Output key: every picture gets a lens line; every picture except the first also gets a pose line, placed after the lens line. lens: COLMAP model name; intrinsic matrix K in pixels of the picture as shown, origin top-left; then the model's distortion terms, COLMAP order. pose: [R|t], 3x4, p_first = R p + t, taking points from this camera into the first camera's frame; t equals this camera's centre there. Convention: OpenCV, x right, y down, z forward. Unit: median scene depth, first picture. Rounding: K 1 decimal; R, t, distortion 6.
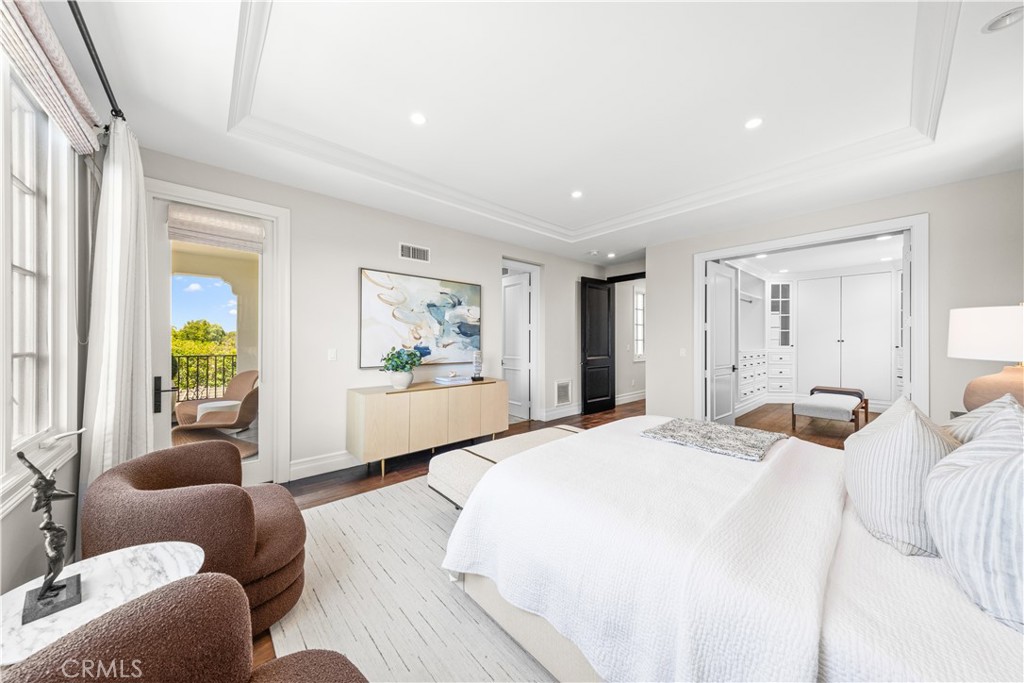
lens RADIAL K [[343.3, 0, 507.6], [0, 343.3, 338.2], [0, 0, 1]] dist [-0.001375, -0.000593]
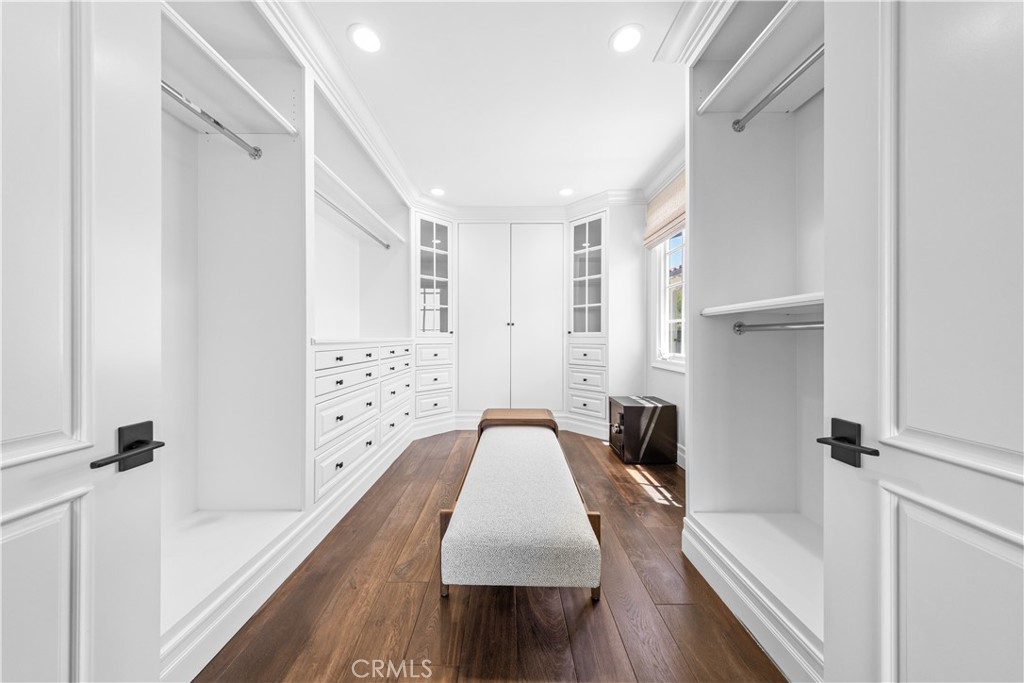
lens RADIAL K [[318.5, 0, 510.5], [0, 318.5, 337.1], [0, 0, 1]] dist [-0.000387, -0.000716]
pose [[0.657201, -0.003177, 0.753708, 0.484815], [-0.000901, 0.999987, 0.005001, 0.026927], [-0.753714, -0.003966, 0.657190, 0.564461]]
